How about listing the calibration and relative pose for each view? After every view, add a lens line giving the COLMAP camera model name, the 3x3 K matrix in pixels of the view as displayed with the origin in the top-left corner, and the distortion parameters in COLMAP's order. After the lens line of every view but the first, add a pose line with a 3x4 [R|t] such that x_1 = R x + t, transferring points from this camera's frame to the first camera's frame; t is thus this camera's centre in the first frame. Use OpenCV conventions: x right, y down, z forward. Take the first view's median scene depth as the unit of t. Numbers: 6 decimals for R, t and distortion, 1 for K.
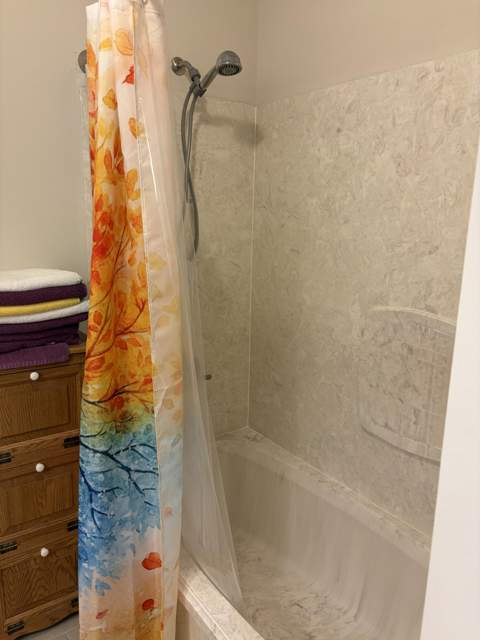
lens RADIAL K [[483.0, 0, 240.4], [0, 483.0, 319.0], [0, 0, 1]] dist [0.007203, -0.012901]
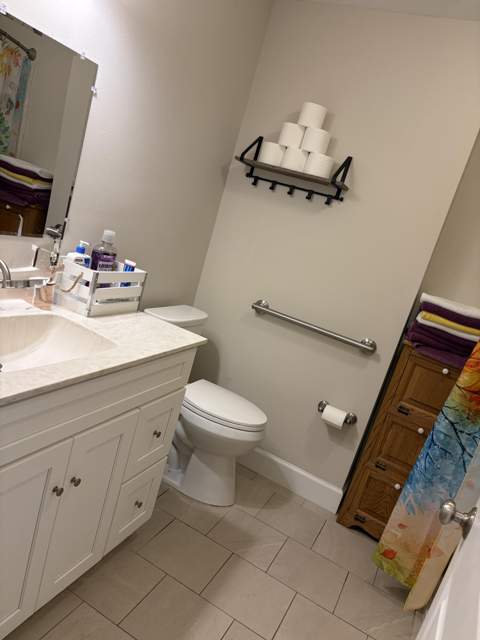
lens RADIAL K [[483.0, 0, 239.6], [0, 483.0, 320.4], [0, 0, 1]] dist [0.007203, -0.012901]
pose [[0.465709, 0.308988, -0.829242, 0.523435], [-0.437737, 0.894827, 0.087589, 0.140488], [0.769091, 0.322198, 0.551984, -0.406390]]
